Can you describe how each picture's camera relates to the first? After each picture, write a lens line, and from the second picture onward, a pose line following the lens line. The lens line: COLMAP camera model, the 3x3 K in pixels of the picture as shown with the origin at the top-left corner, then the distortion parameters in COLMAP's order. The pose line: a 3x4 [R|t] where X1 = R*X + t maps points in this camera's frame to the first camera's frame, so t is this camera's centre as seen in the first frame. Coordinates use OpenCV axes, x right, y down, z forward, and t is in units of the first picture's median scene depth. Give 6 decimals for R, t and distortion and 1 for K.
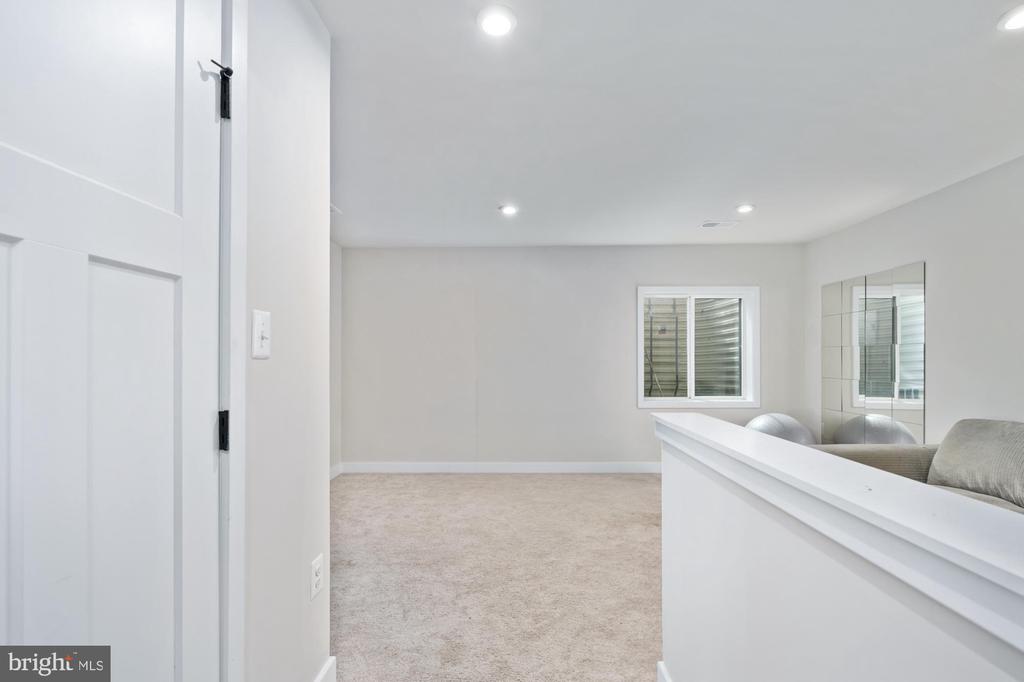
lens RADIAL K [[481.6, 0, 511.7], [0, 481.6, 356.2], [0, 0, 1]] dist [0.000052, 0.000087]
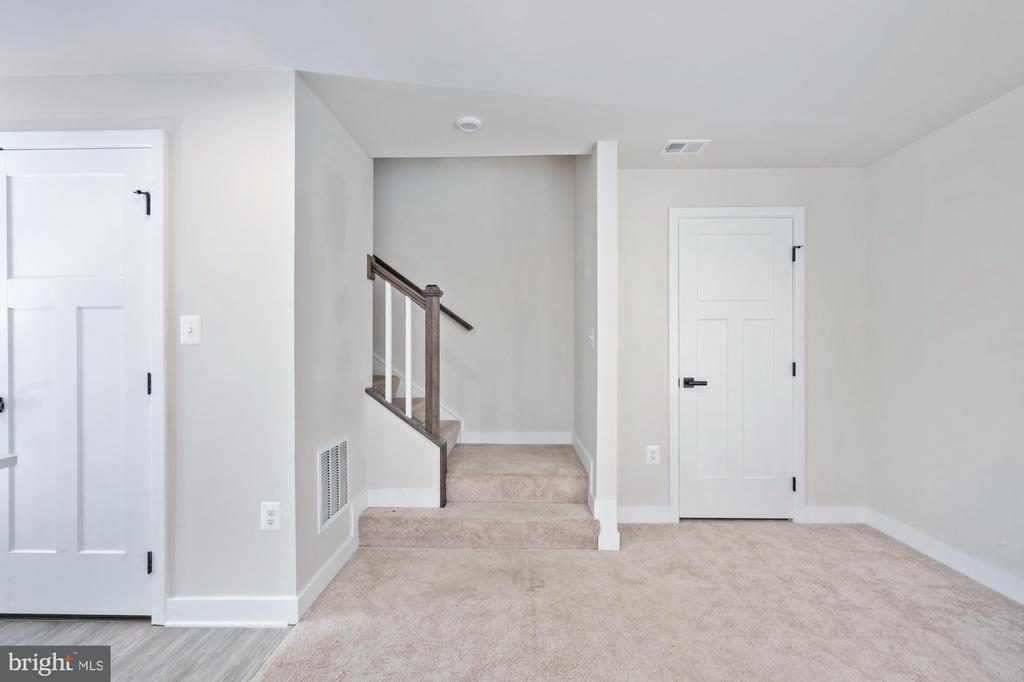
lens RADIAL K [[476.3, 0, 510.6], [0, 476.3, 335.9], [0, 0, 1]] dist [-0.001835, -0.000435]
pose [[0.003311, -0.012491, -0.999916, 0.395557], [0.004374, 0.999913, -0.012477, -0.000299], [0.999985, -0.004332, 0.003365, 0.751798]]
